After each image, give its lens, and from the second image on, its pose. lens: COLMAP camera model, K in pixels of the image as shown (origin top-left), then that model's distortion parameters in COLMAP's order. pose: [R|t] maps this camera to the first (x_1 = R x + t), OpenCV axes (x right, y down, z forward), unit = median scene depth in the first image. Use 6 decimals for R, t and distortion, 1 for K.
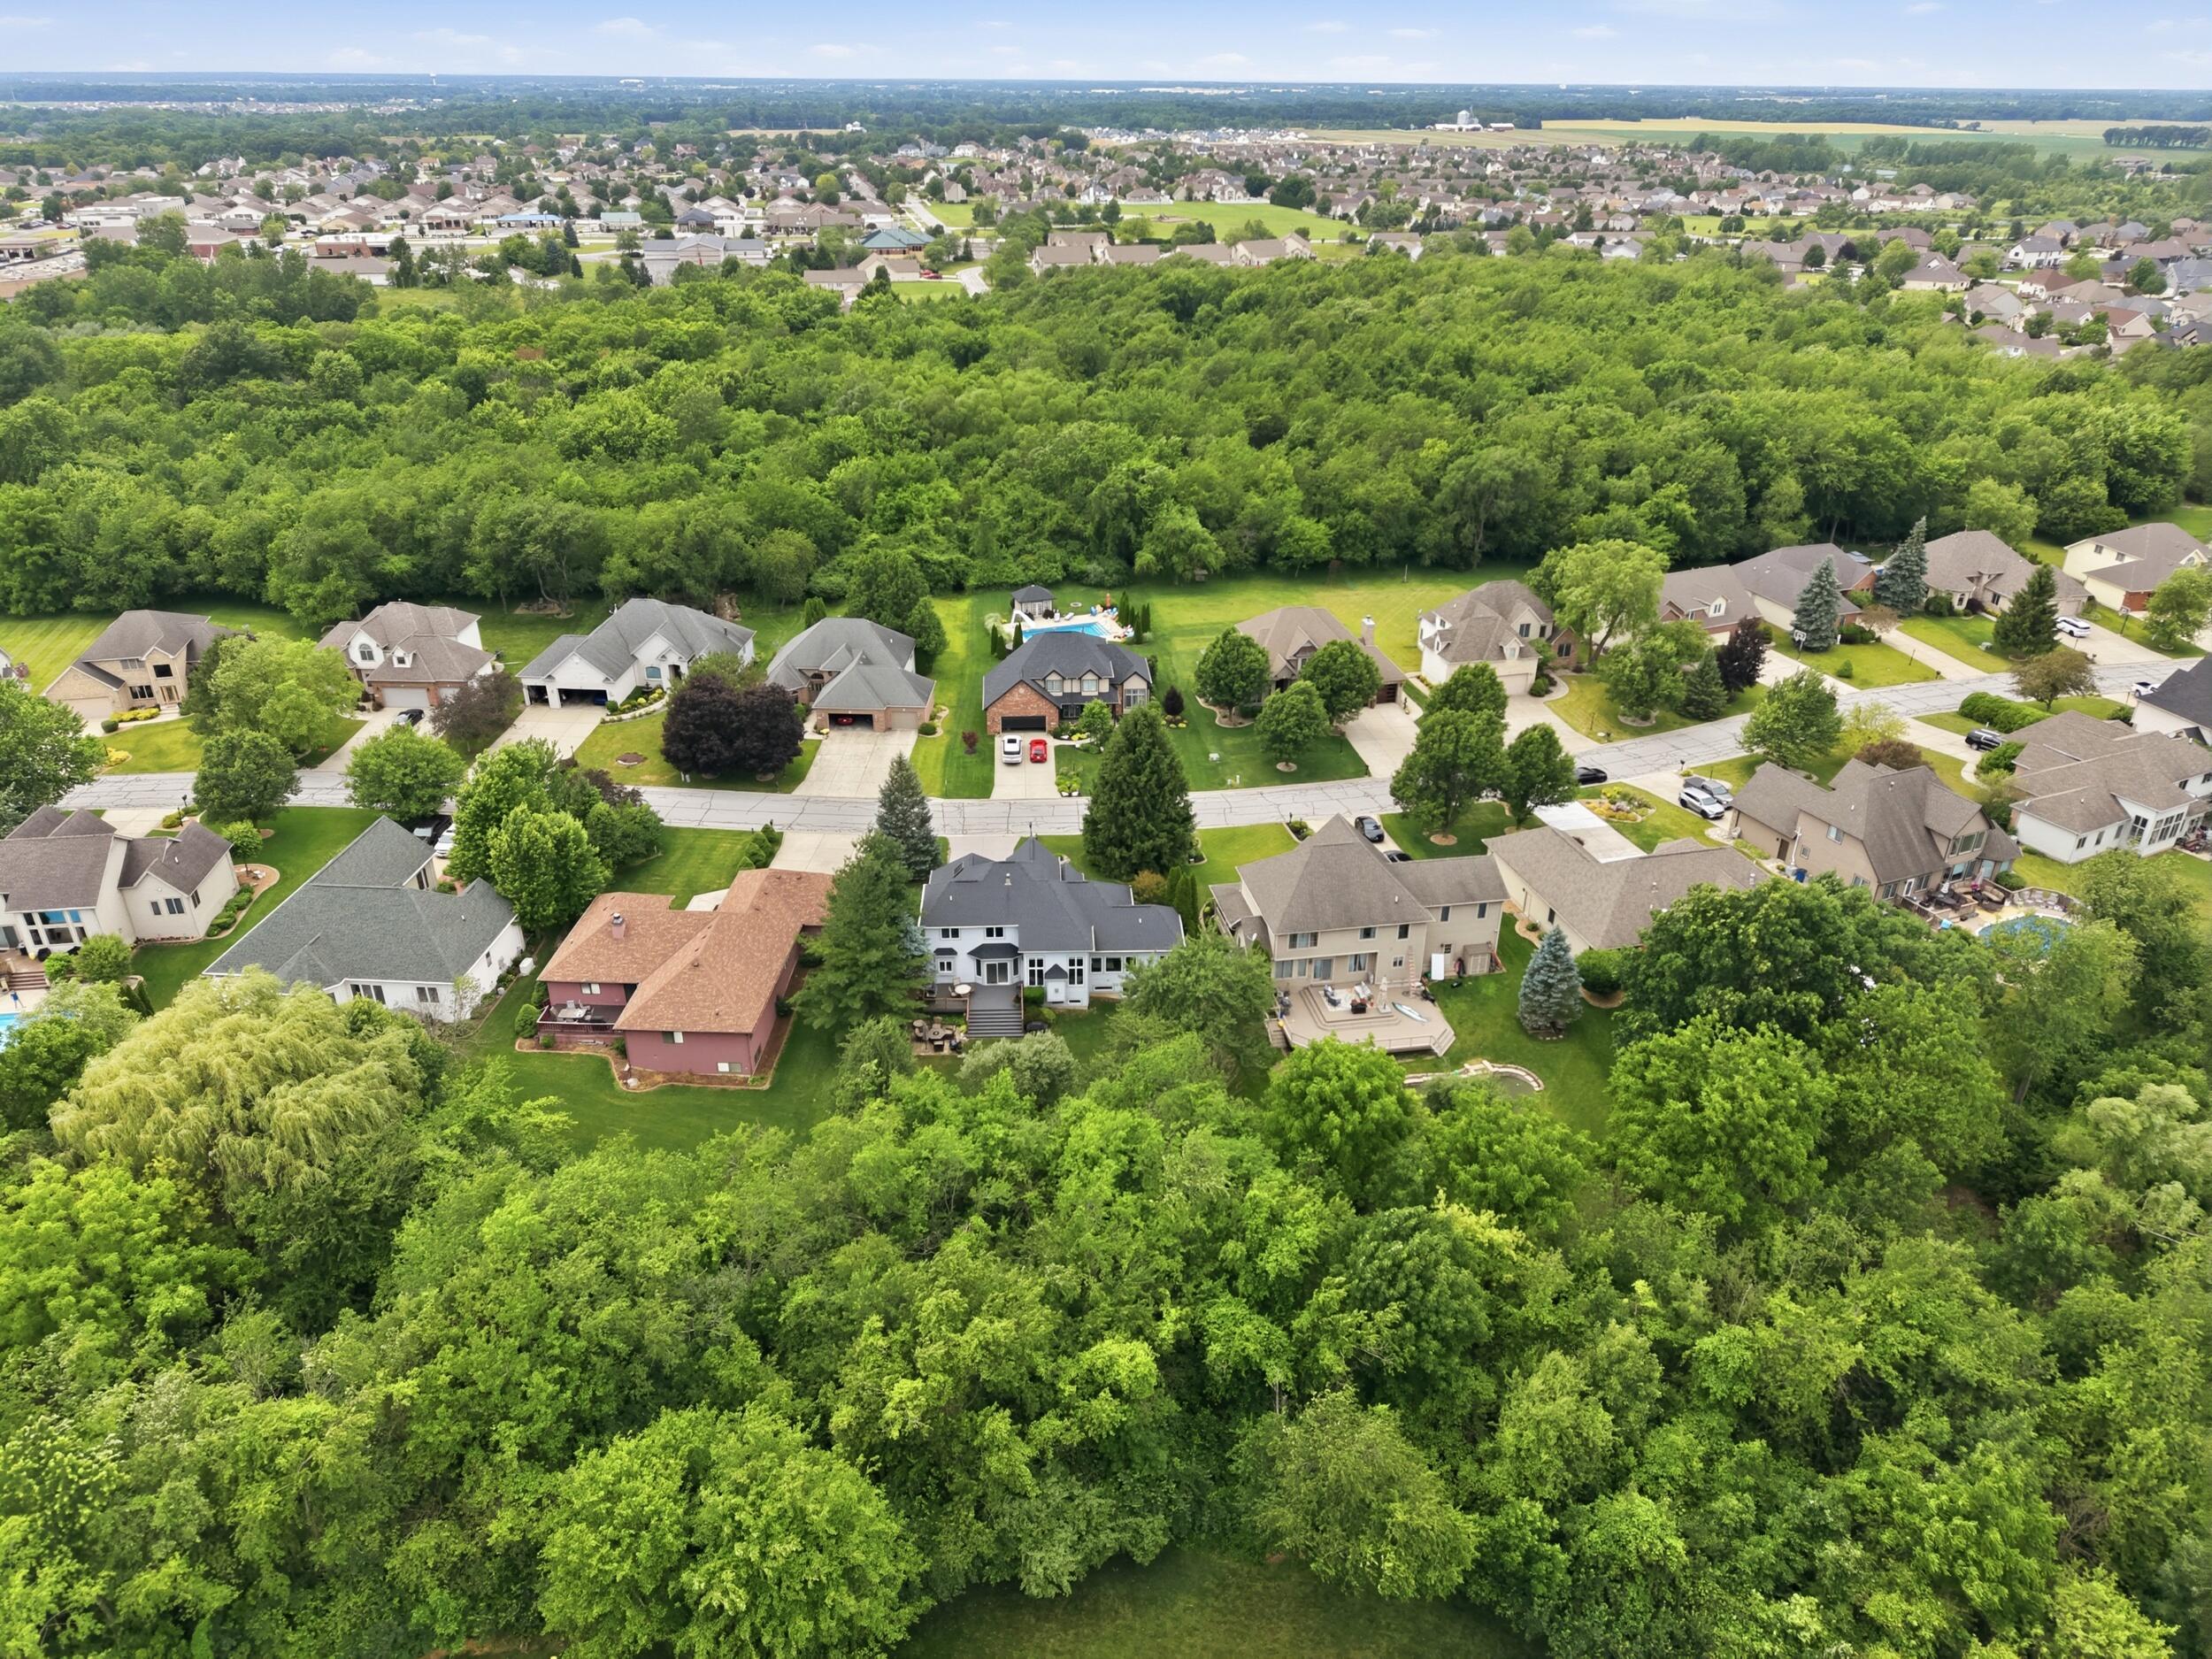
lens RADIAL K [[1540.2, 0, 1106.0], [0, 1540.2, 829.5], [0, 0, 1]] dist [0.047664, -0.001446]
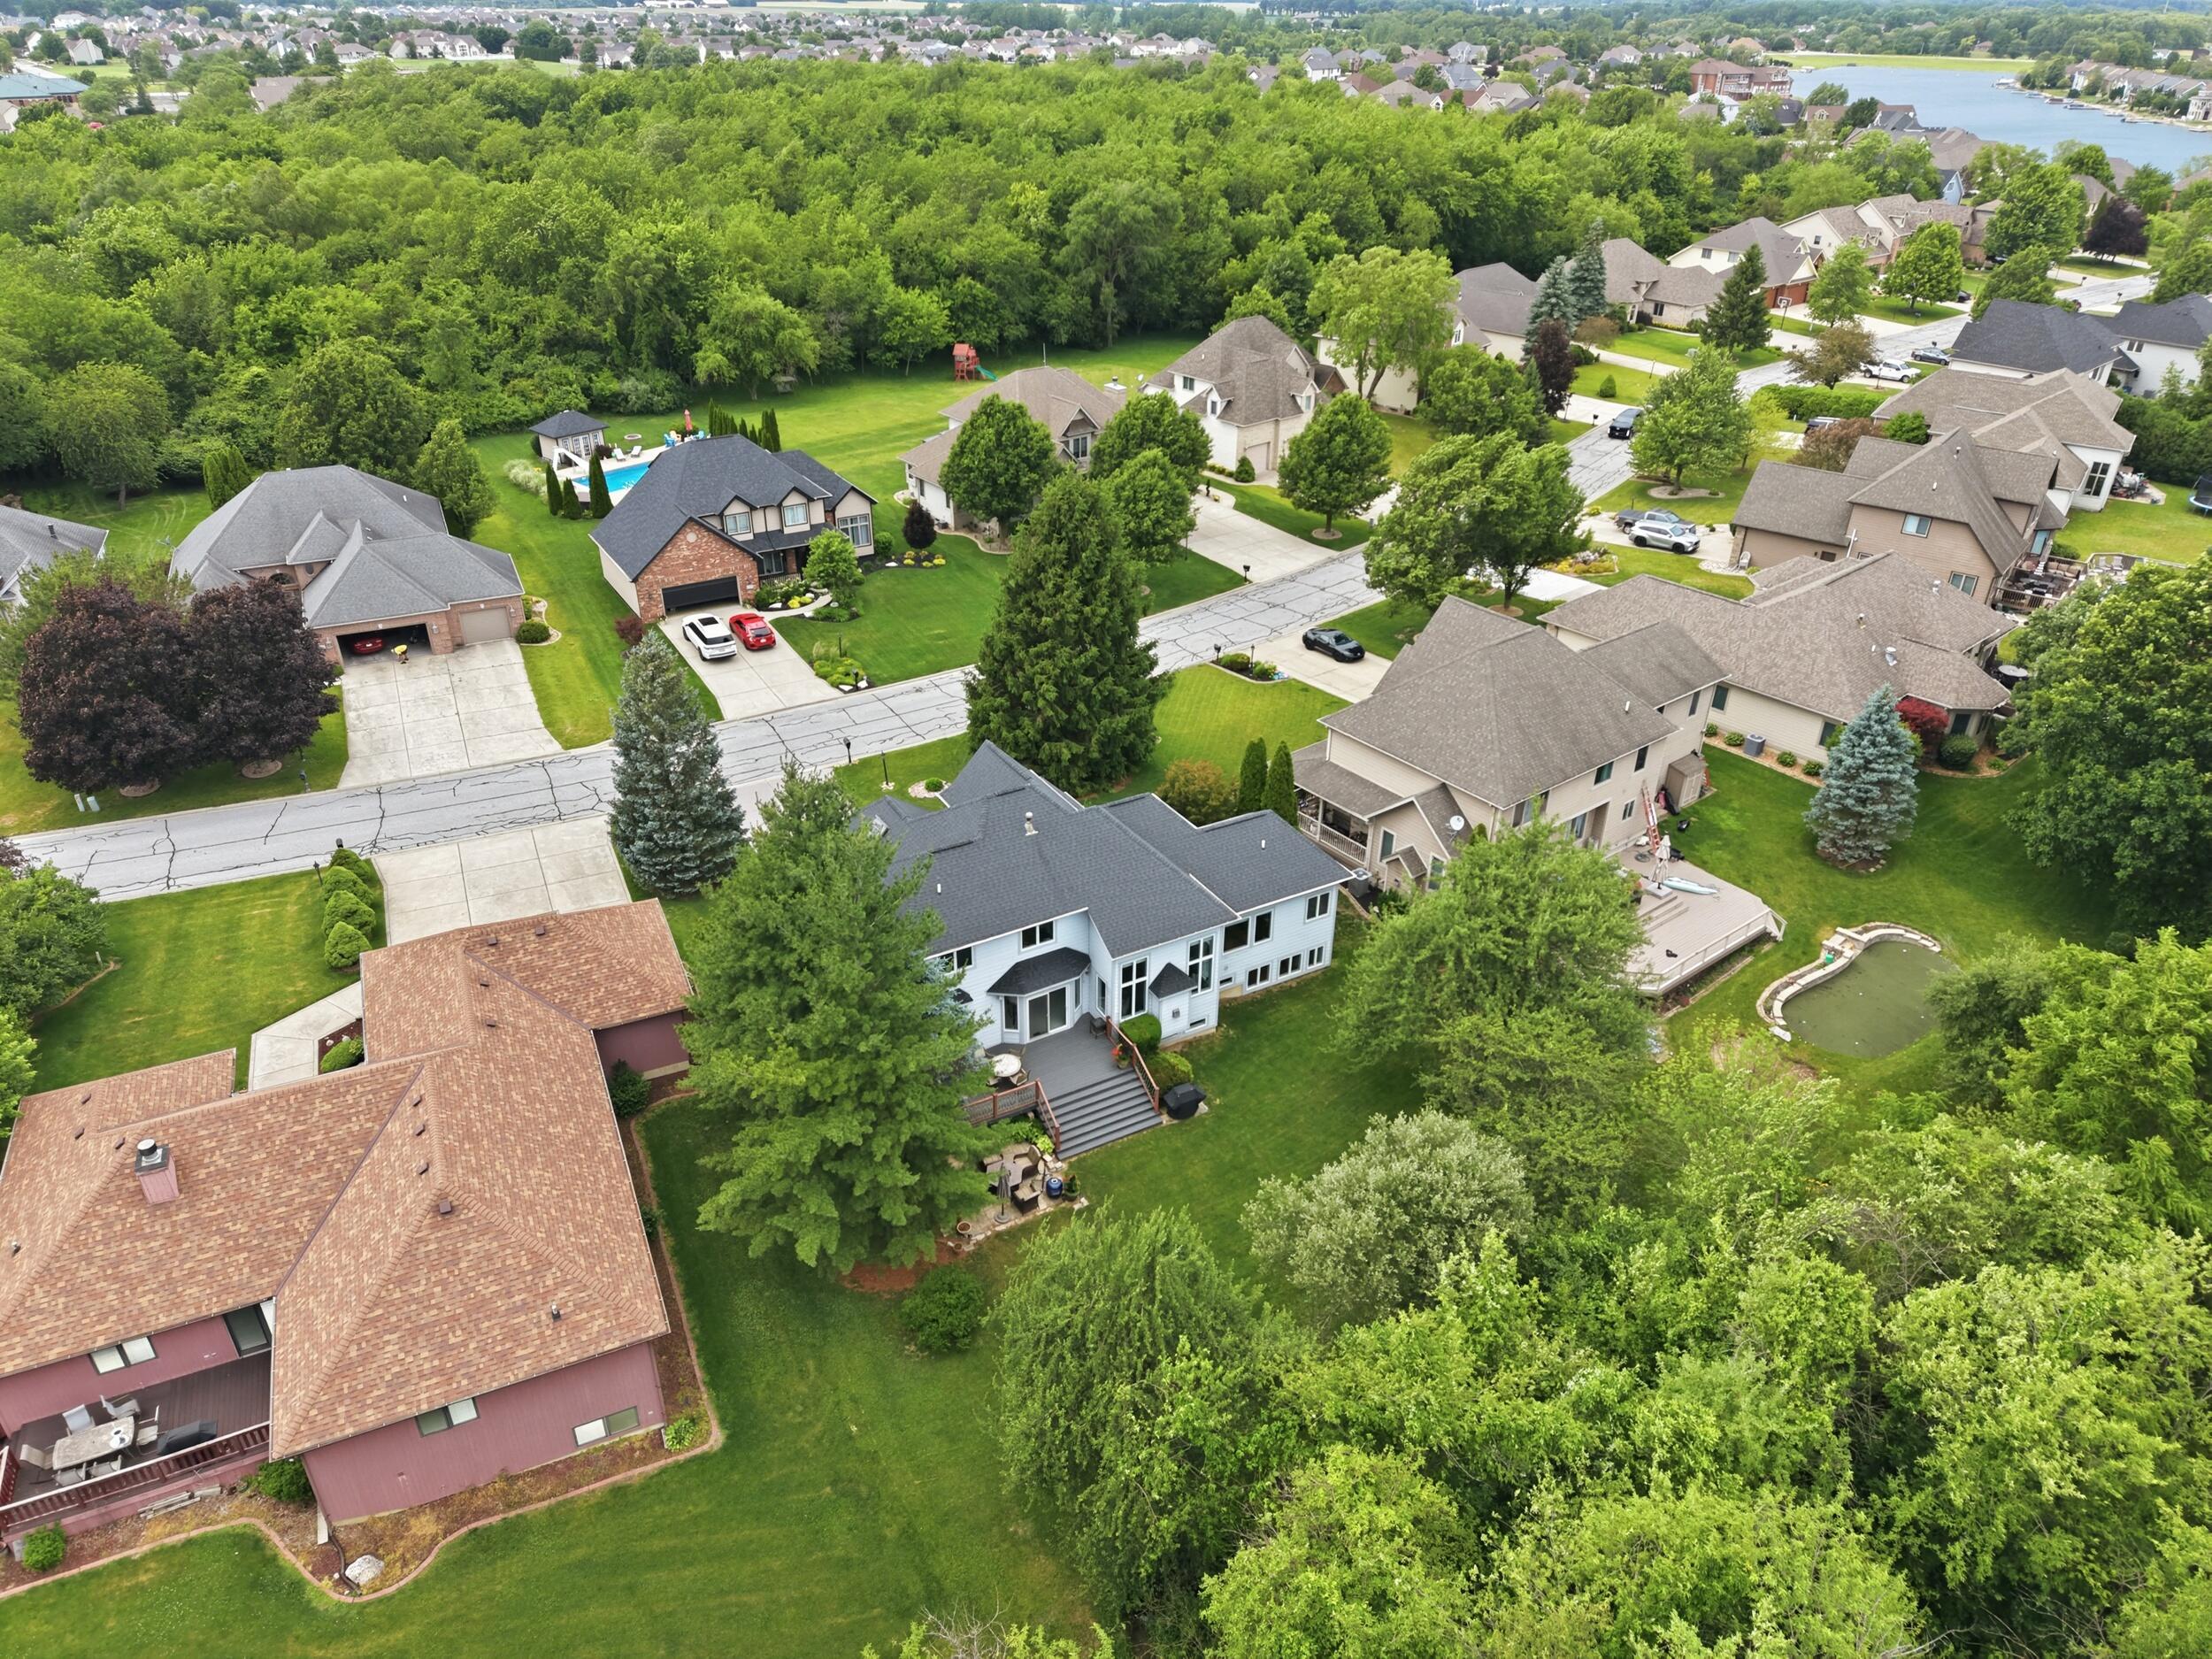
lens RADIAL K [[1488.3, 0, 1106.0], [0, 1488.3, 829.5], [0, 0, 1]] dist [0.006622, 0.003745]
pose [[0.883093, -0.228890, 0.409580, -0.190972], [0.205006, 0.973433, 0.101982, -0.007317], [-0.422041, -0.006093, 0.906556, 0.451618]]
